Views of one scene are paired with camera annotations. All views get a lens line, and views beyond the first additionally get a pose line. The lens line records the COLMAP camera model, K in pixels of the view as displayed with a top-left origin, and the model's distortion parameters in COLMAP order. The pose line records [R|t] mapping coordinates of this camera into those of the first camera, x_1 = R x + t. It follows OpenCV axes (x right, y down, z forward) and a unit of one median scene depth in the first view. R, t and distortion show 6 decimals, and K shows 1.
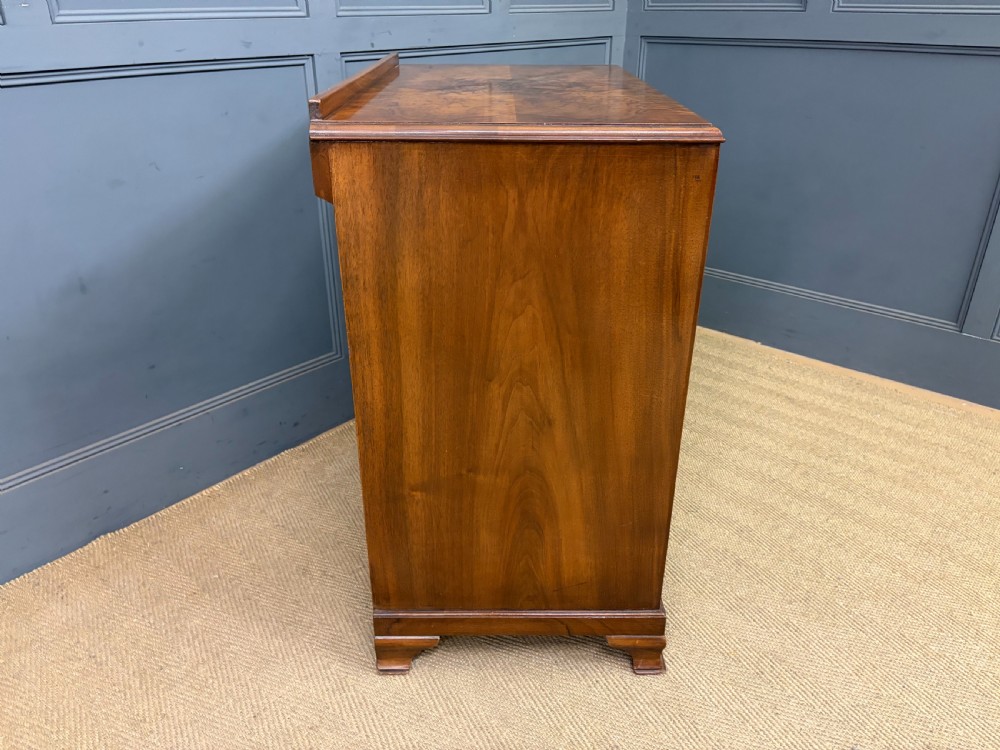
lens RADIAL K [[762.0, 0, 507.7], [0, 762.0, 378.6], [0, 0, 1]] dist [0.052573, -0.068887]
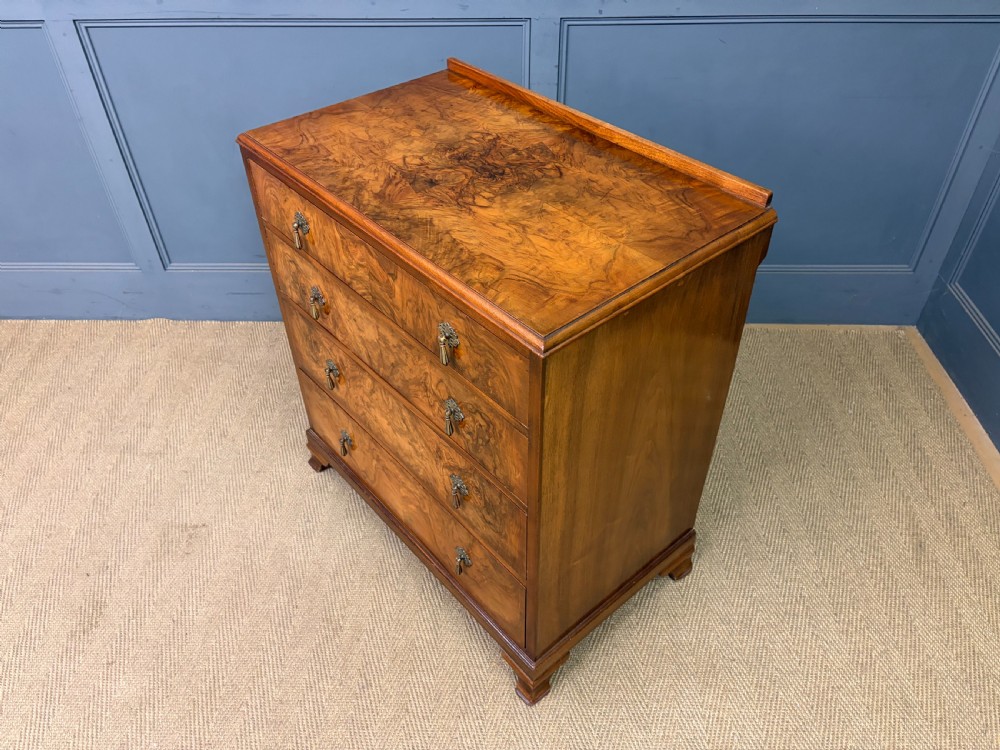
lens RADIAL K [[762.0, 0, 495.6], [0, 762.0, 375.3], [0, 0, 1]] dist [0.052573, -0.068887]
pose [[0.634287, 0.504473, -0.585822, 0.649612], [-0.332388, 0.862098, 0.382499, -0.403952], [0.697996, -0.047894, 0.714498, 0.161192]]
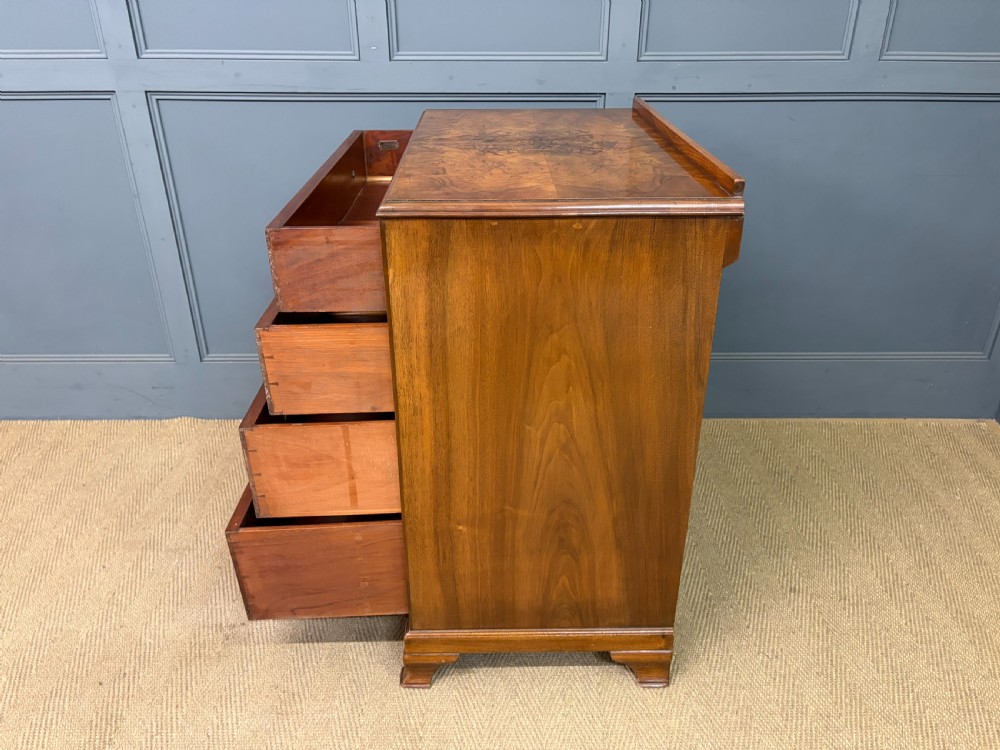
lens RADIAL K [[762.0, 0, 498.1], [0, 762.0, 374.8], [0, 0, 1]] dist [0.052573, -0.068887]
pose [[0.661438, 0.341507, -0.667737, 0.556315], [-0.335504, 0.930997, 0.143809, -0.155717], [0.670773, 0.128908, 0.730374, 0.138259]]
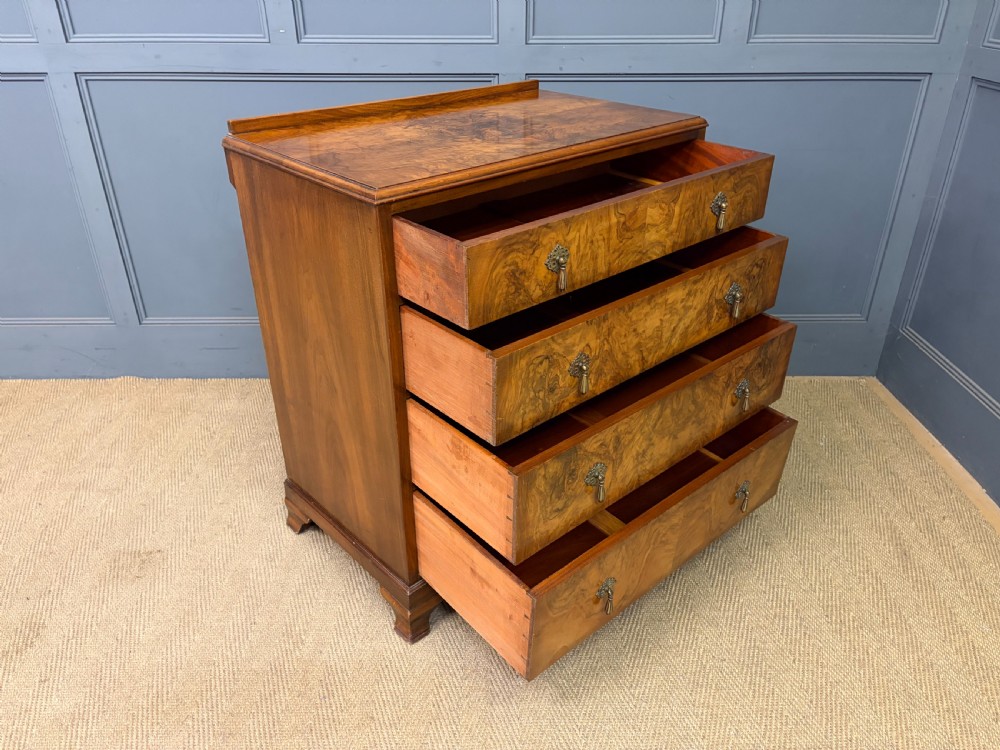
lens RADIAL K [[762.0, 0, 503.2], [0, 762.0, 376.6], [0, 0, 1]] dist [0.052573, -0.068887]
pose [[0.665379, 0.357343, -0.655421, 0.758576], [-0.333566, 0.927781, 0.167202, -0.191255], [0.667835, 0.107373, 0.736523, 0.167184]]
